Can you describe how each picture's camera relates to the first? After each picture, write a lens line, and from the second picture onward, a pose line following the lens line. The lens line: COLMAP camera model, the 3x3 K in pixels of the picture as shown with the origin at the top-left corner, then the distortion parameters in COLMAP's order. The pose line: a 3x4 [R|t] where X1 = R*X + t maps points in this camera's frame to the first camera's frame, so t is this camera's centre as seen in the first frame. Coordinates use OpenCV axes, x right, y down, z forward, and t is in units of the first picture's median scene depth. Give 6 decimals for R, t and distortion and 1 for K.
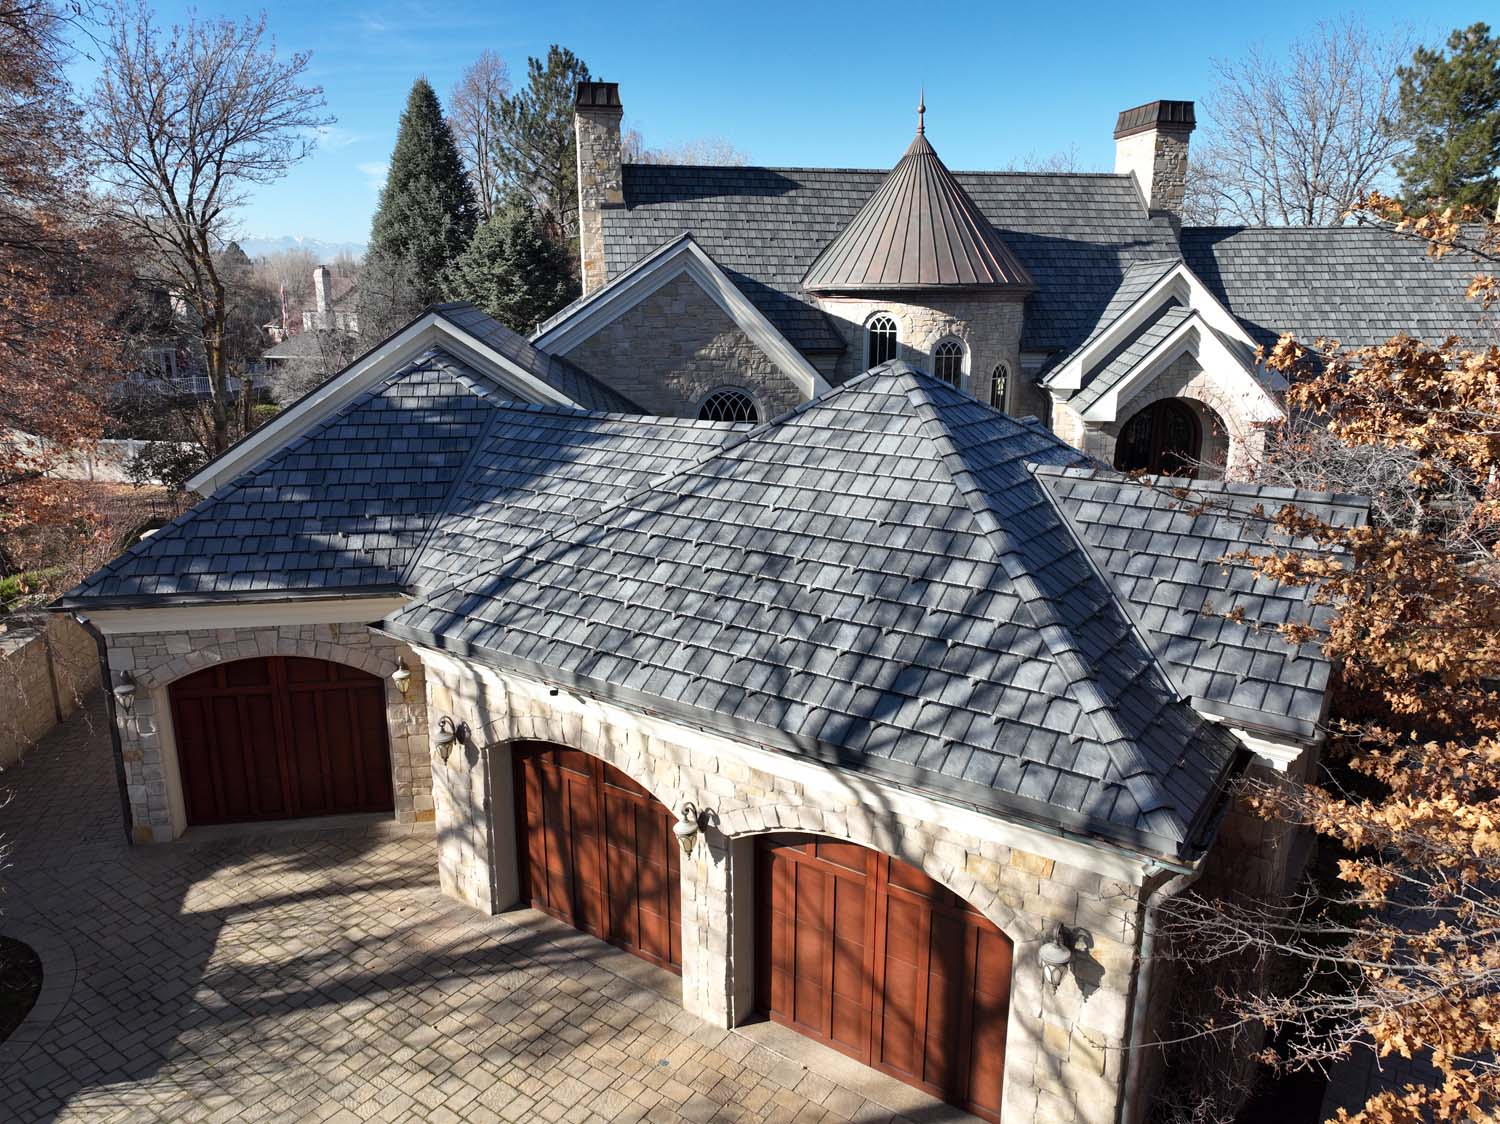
lens RADIAL K [[1056.5, 0, 753.3], [0, 1056.5, 558.5], [0, 0, 1]] dist [0.003359, 0.009915]
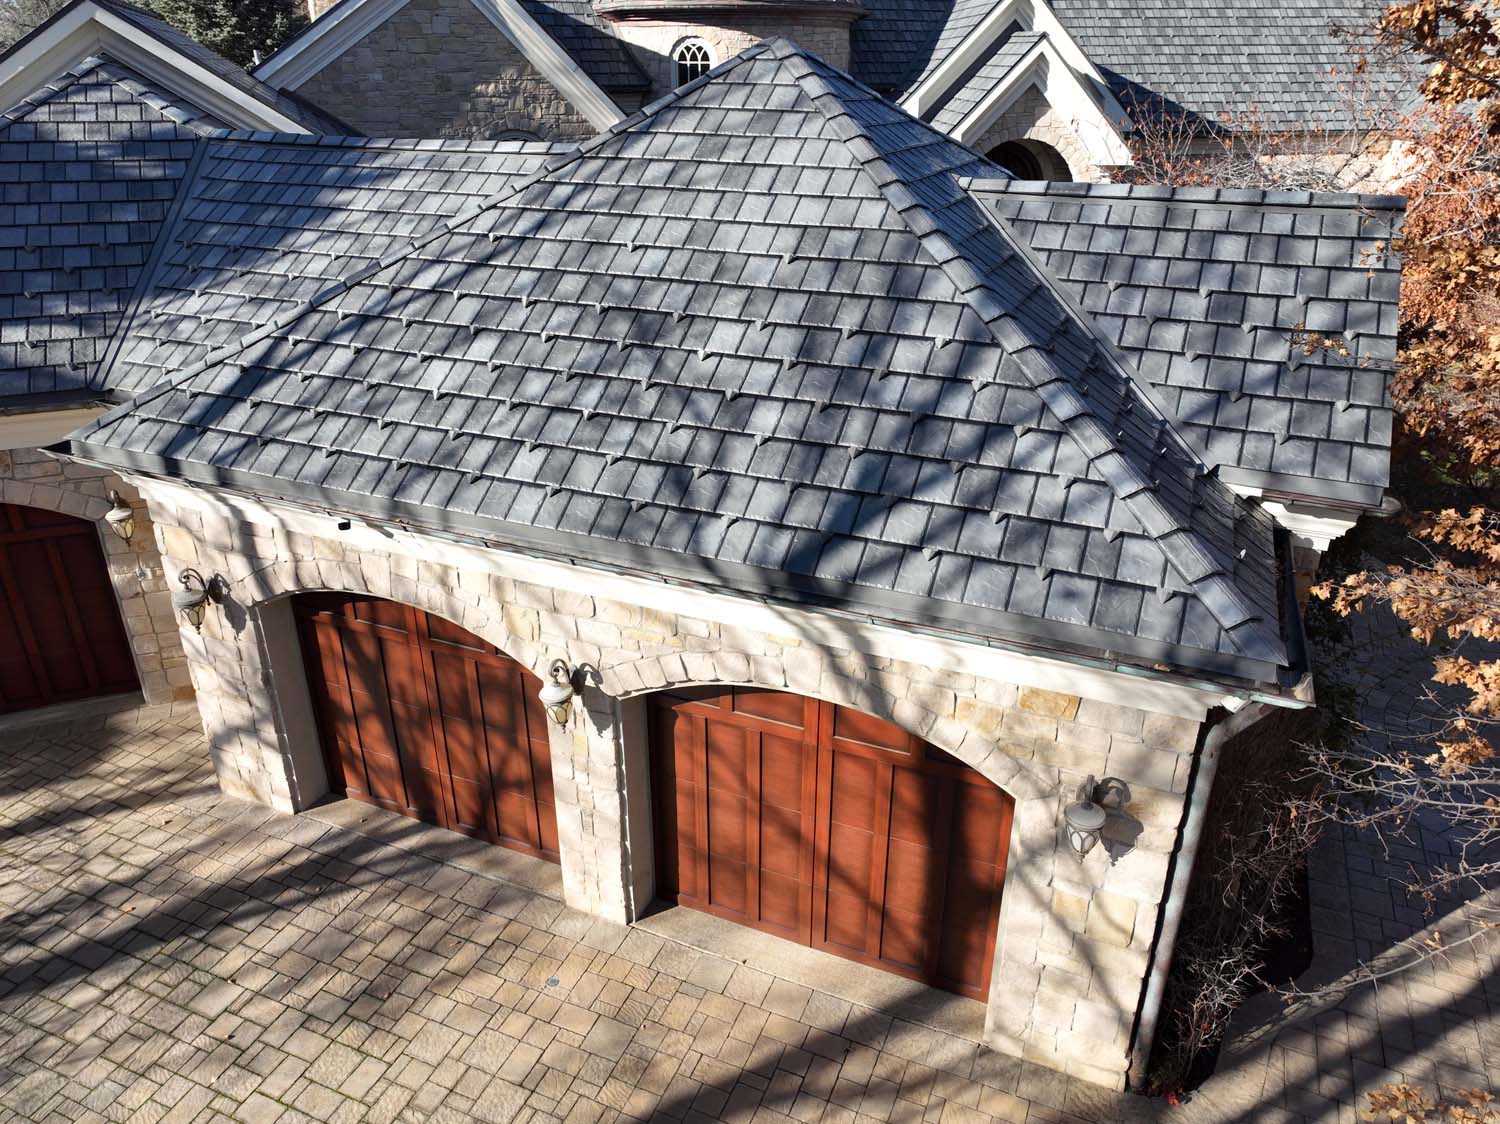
lens RADIAL K [[1056.5, 0, 753.0], [0, 1056.5, 558.8], [0, 0, 1]] dist [0.003359, 0.009915]
pose [[0.978727, -0.087730, 0.185462, -0.038463], [0.050880, 0.979515, 0.194838, 0.017526], [-0.198756, -0.181257, 0.963142, 0.185247]]
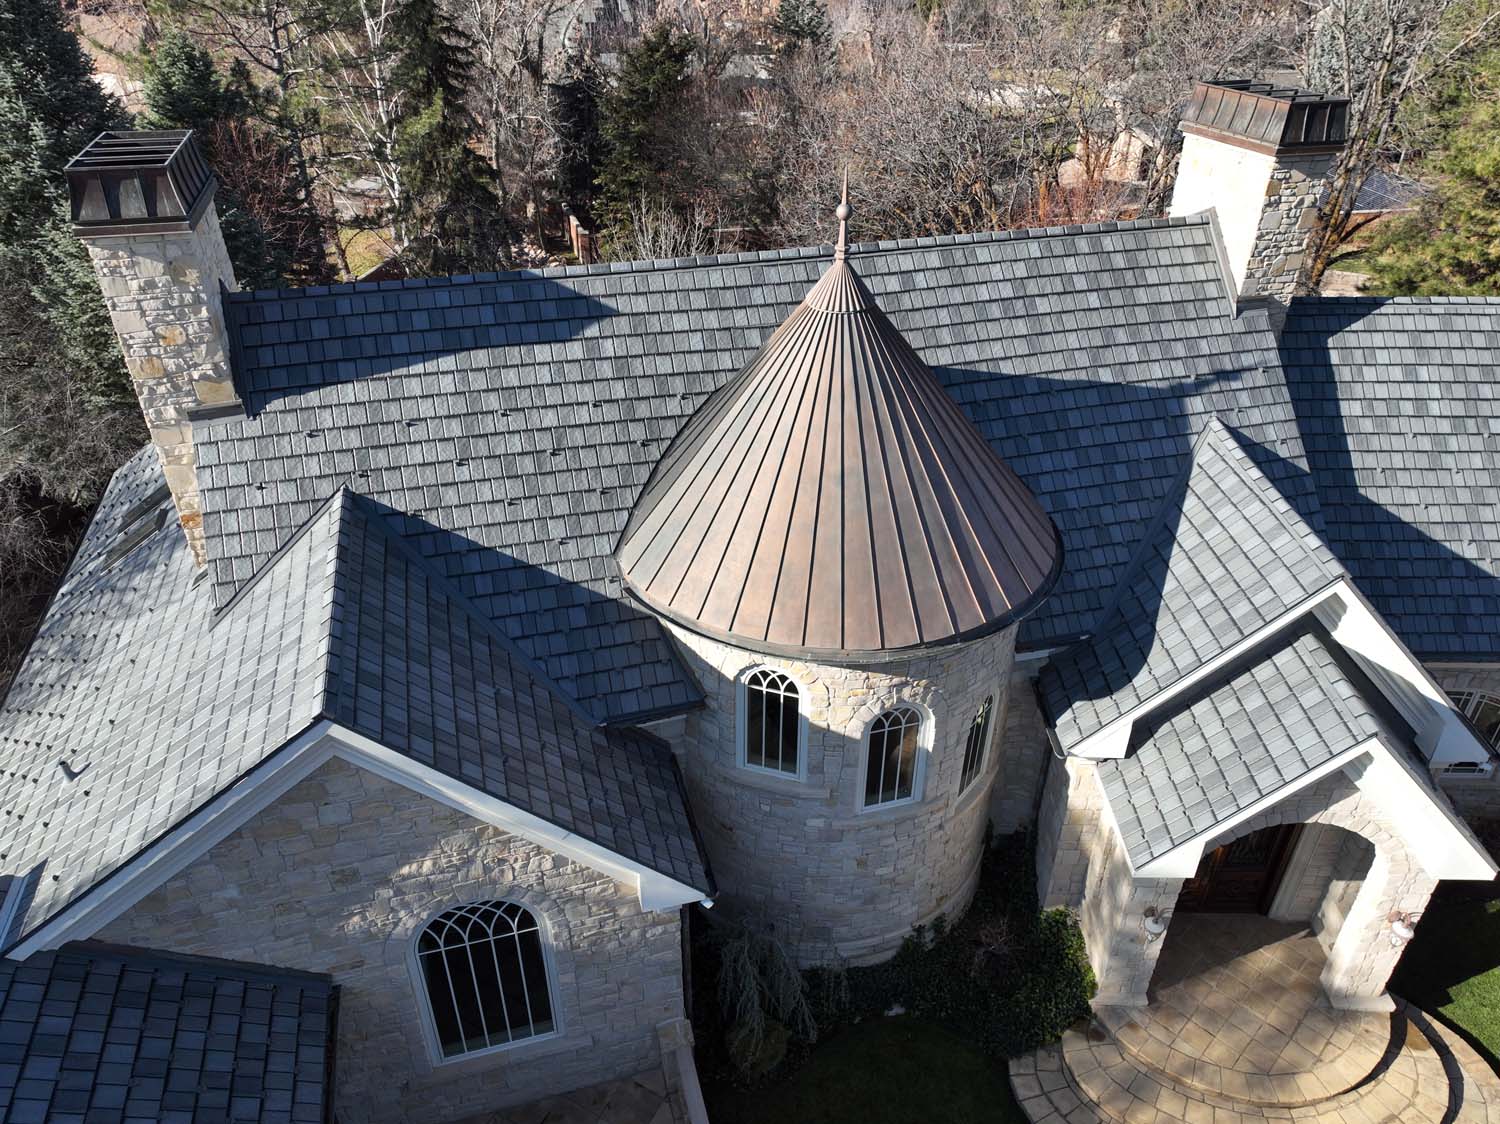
lens RADIAL K [[1056.5, 0, 750.4], [0, 1056.5, 556.7], [0, 0, 1]] dist [0.003359, 0.009915]
pose [[0.994530, -0.054426, 0.089146, 0.119114], [0.023935, 0.949550, 0.312701, -0.768708], [-0.101668, -0.308857, 0.945659, 0.913313]]
